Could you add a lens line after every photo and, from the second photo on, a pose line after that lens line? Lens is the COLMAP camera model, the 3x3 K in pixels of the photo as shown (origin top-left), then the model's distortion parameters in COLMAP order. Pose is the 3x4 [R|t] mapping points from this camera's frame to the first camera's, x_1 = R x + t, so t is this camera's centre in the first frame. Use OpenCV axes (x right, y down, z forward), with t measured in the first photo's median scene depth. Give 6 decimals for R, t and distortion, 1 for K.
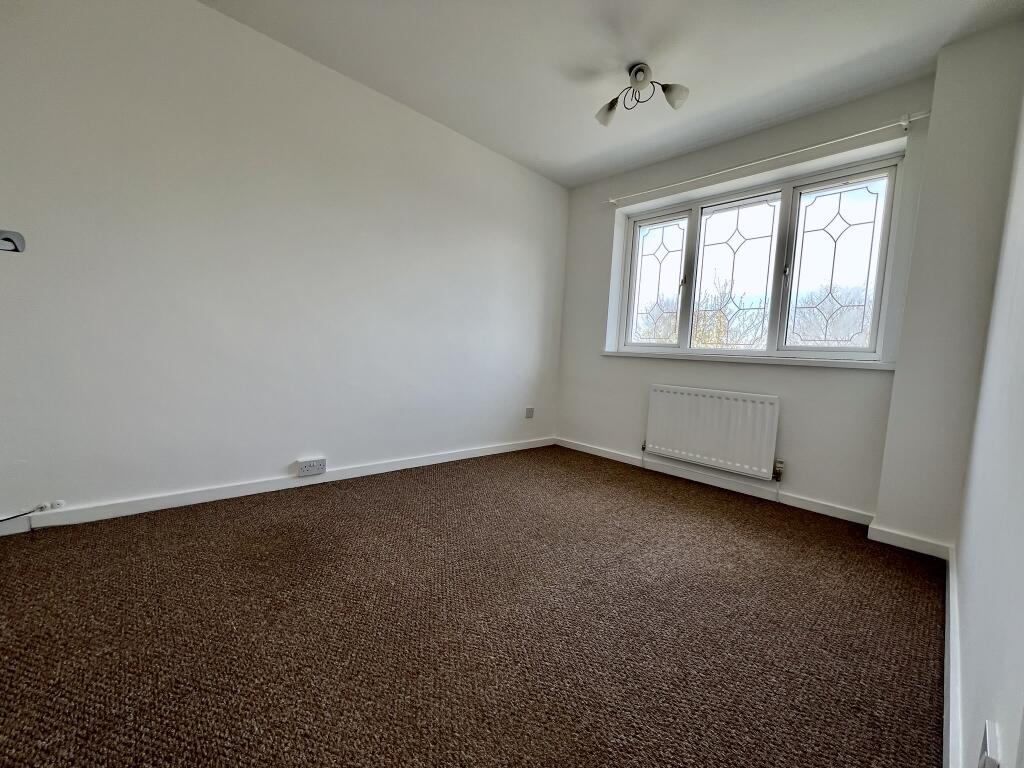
lens RADIAL K [[412.9, 0, 512.0], [0, 412.9, 384.0], [0, 0, 1]] dist [0.000315, -0.000316]
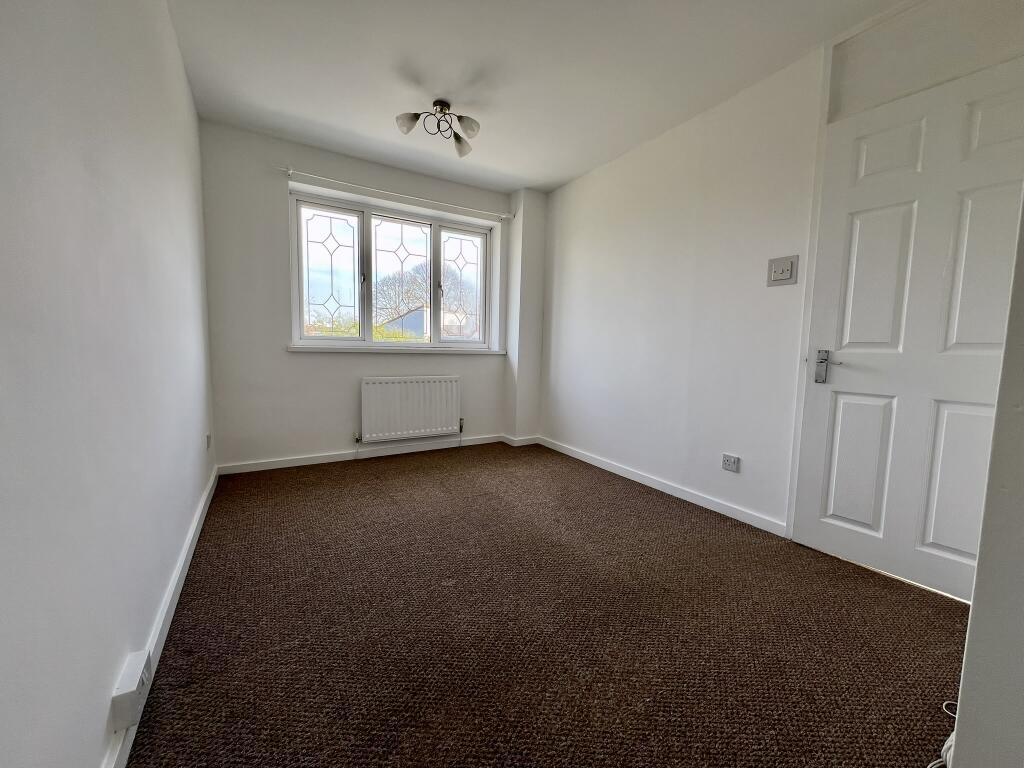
lens RADIAL K [[412.9, 0, 512.0], [0, 412.9, 384.0], [0, 0, 1]] dist [0.000315, -0.000316]
pose [[0.190481, -0.142078, 0.971355, -0.678221], [0.059177, 0.989334, 0.133103, -0.113292], [-0.979906, 0.032128, 0.196857, 0.483738]]
